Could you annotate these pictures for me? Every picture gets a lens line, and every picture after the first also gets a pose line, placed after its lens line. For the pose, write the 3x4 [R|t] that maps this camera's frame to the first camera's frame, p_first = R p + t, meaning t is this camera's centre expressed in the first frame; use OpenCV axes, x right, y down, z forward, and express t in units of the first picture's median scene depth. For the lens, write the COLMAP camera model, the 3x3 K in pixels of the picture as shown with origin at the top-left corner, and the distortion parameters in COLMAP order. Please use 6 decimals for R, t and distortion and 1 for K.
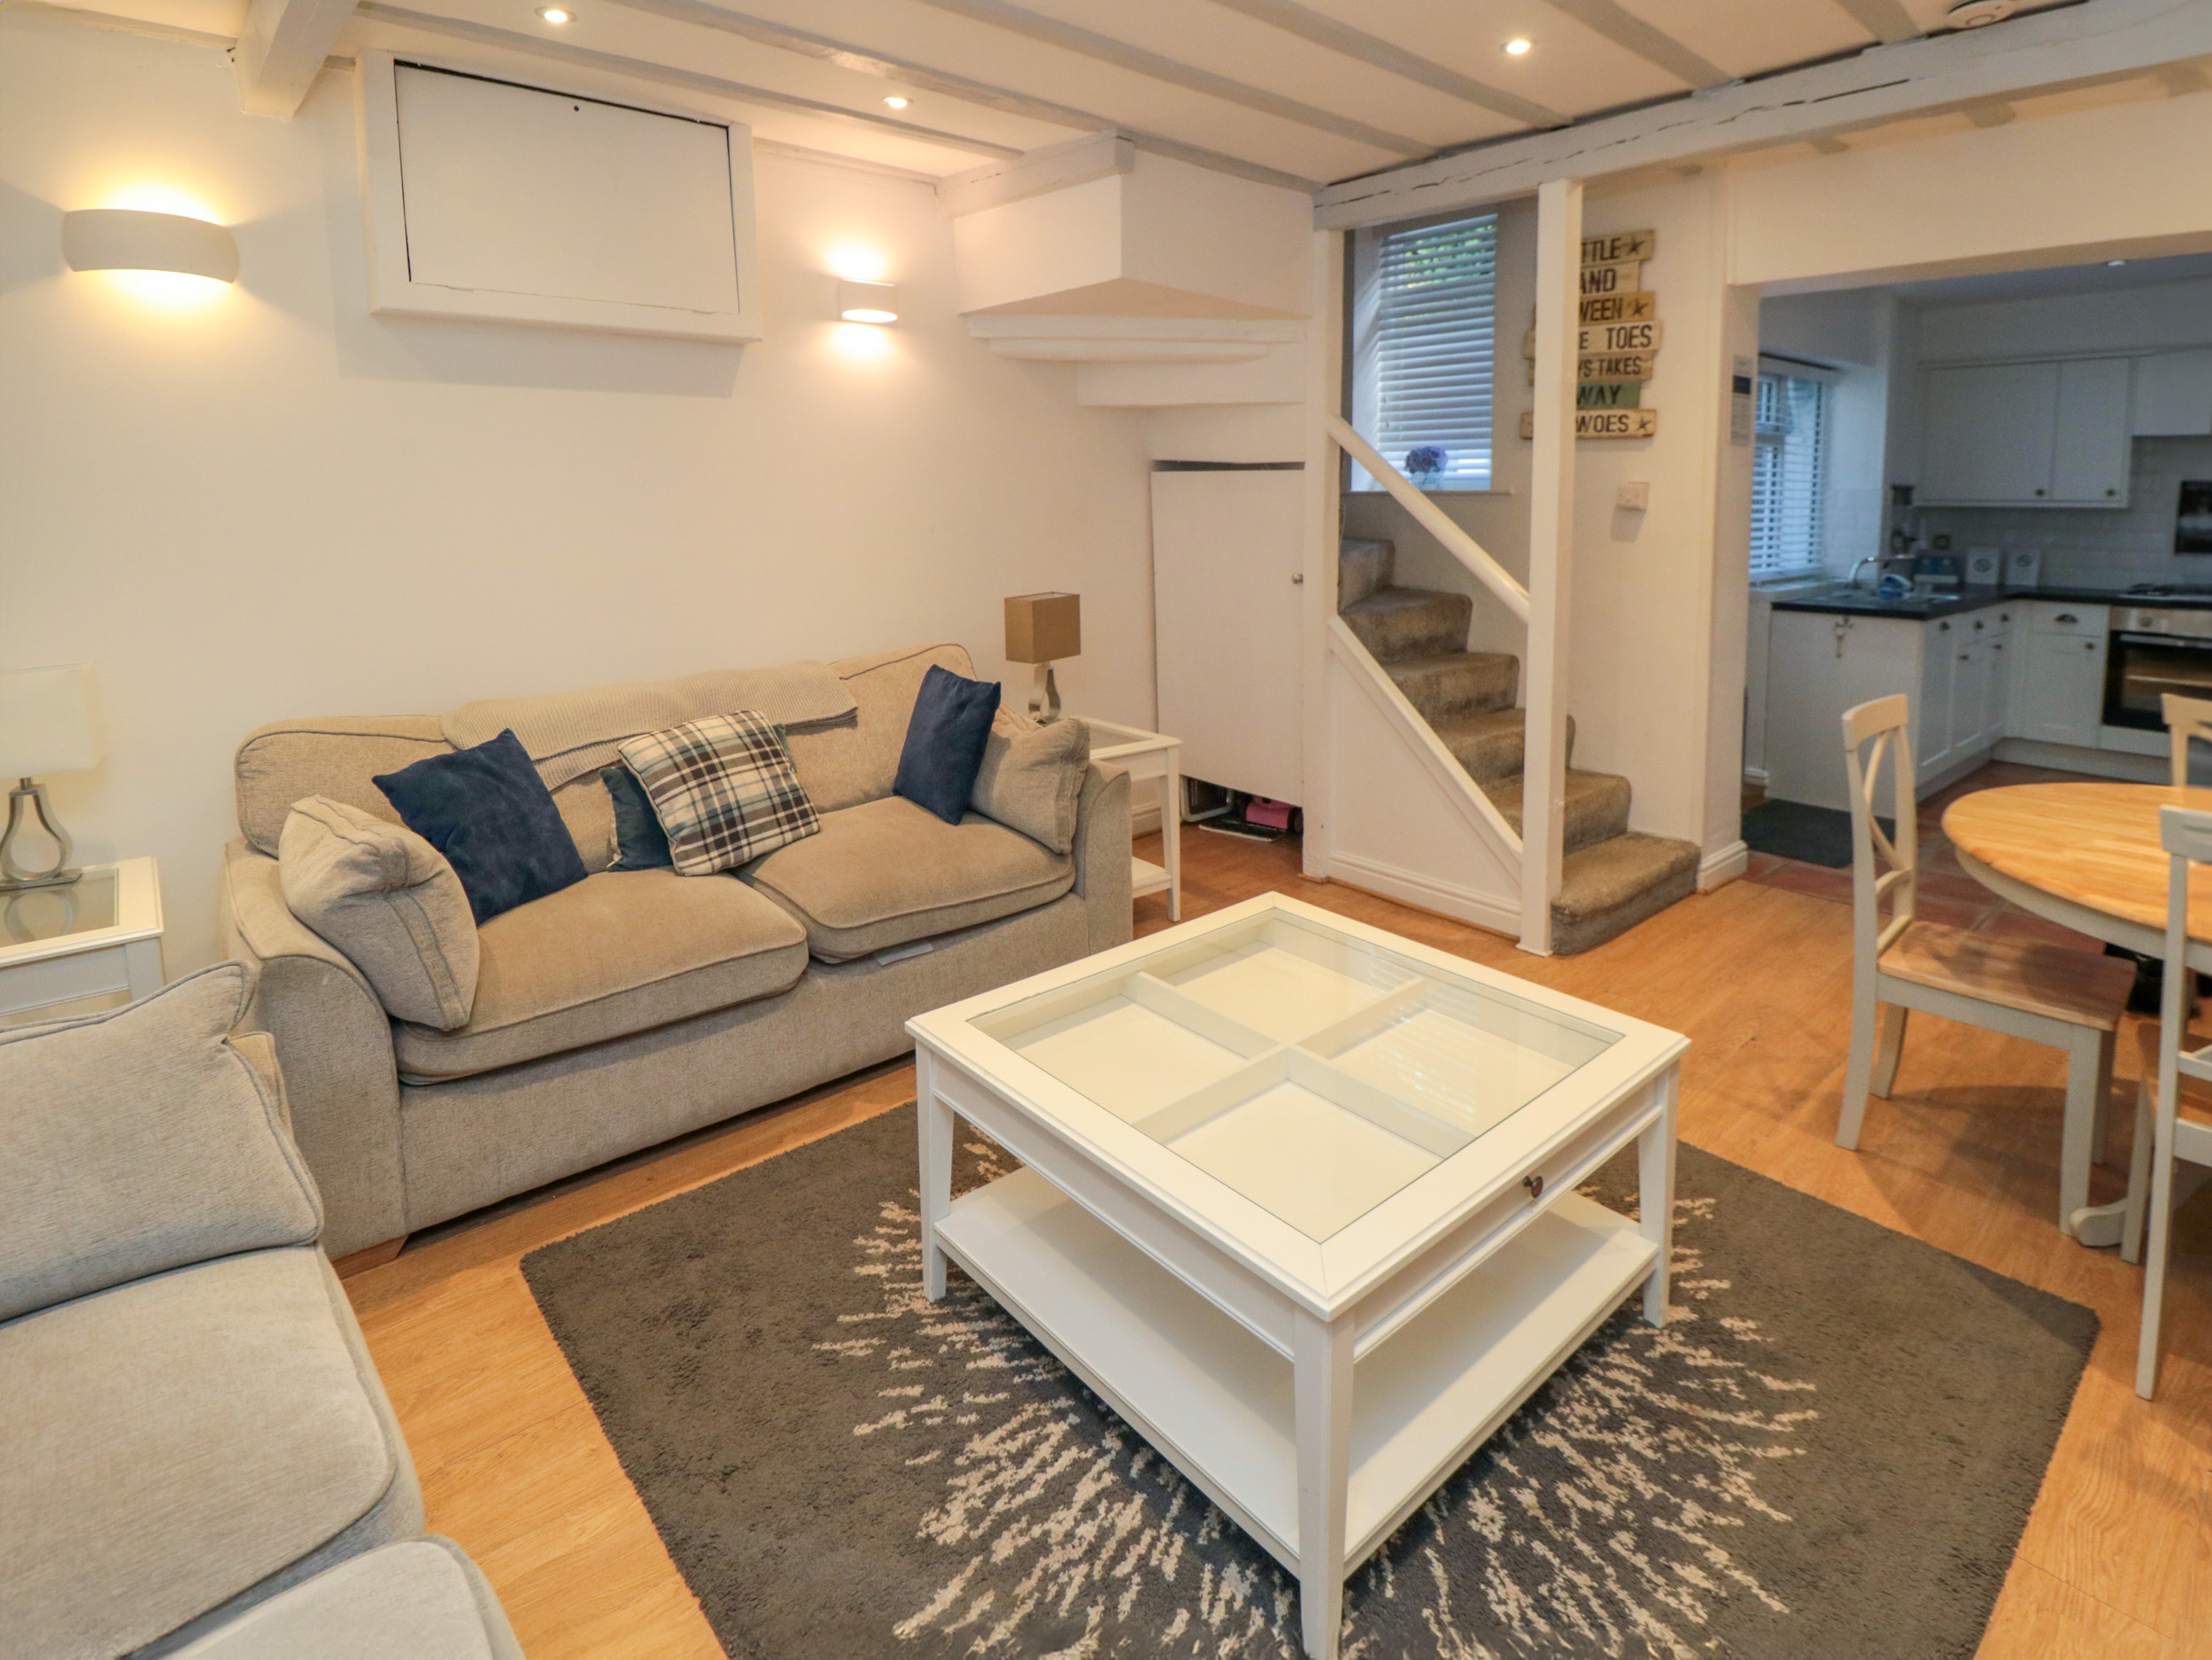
lens RADIAL K [[1259.2, 0, 1171.6], [0, 1259.2, 614.1], [0, 0, 1]] dist [-0.002764, -0.001068]
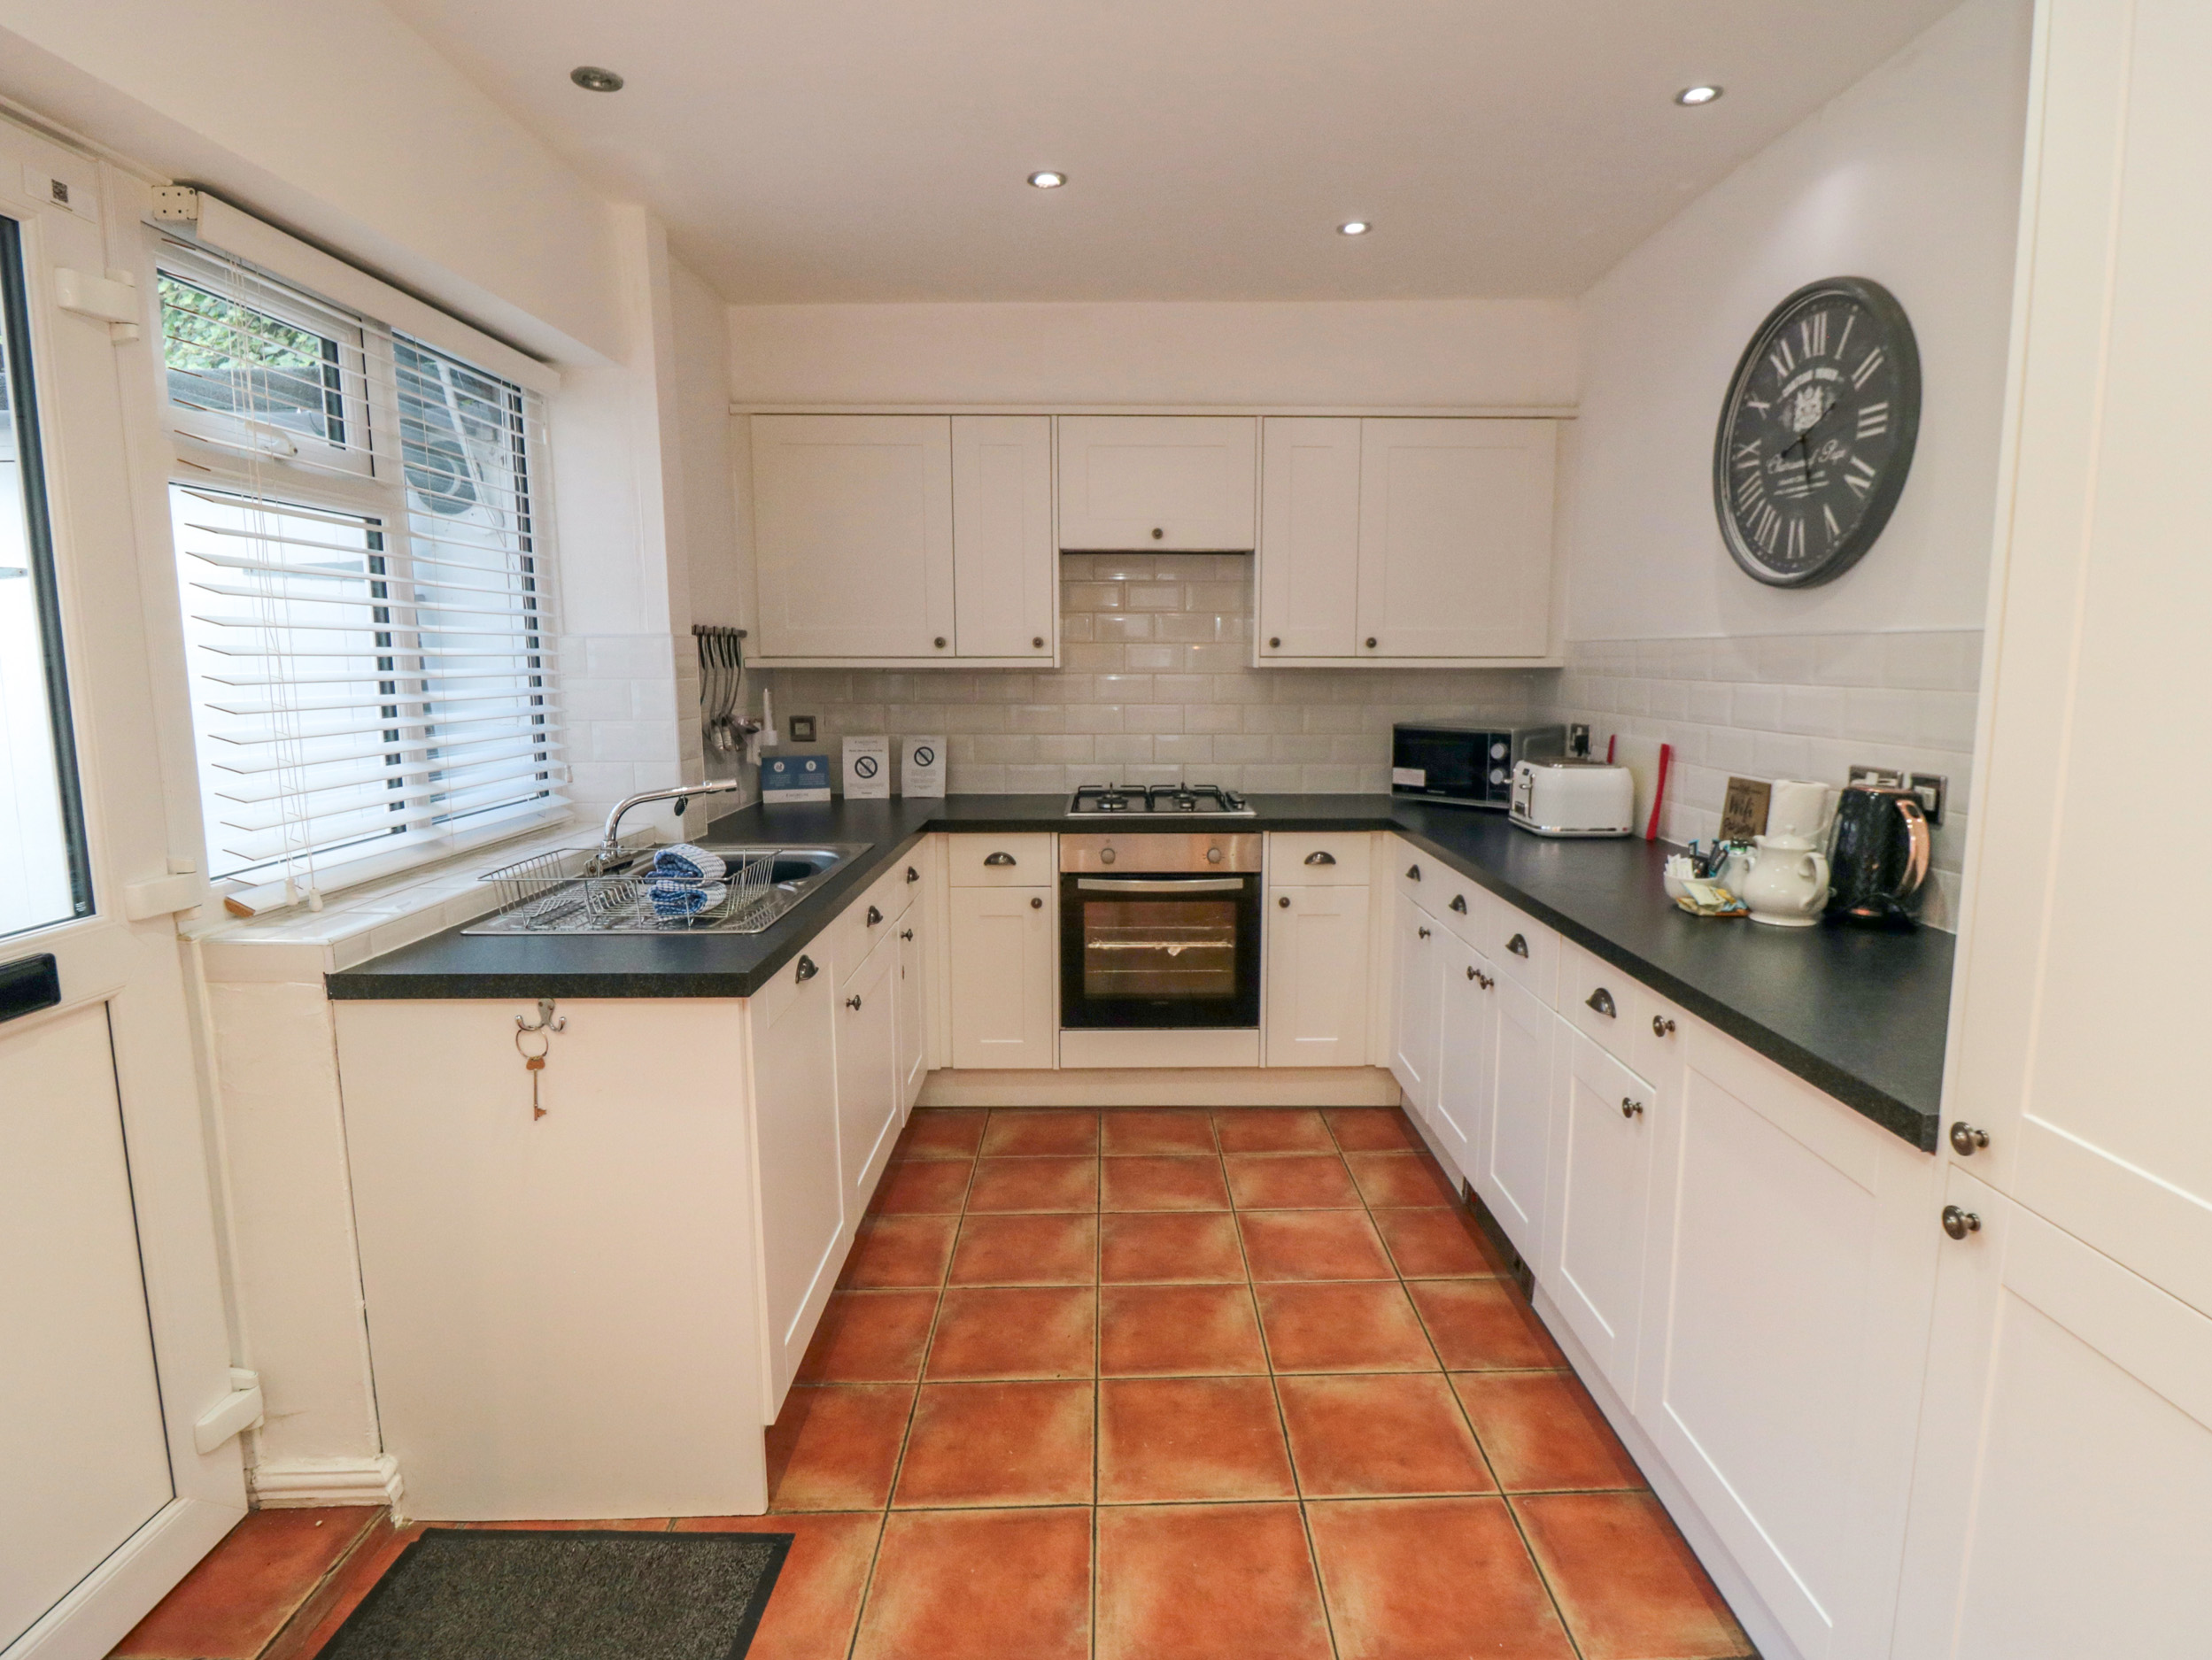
lens RADIAL K [[1244.1, 0, 1157.7], [0, 1244.1, 827.5], [0, 0, 1]] dist [-0.041845, 0.000371]
pose [[0.689167, -0.101095, 0.717515, 0.355491], [0.070500, 0.994877, 0.072459, -0.048120], [-0.721165, 0.000648, 0.692763, 0.555808]]
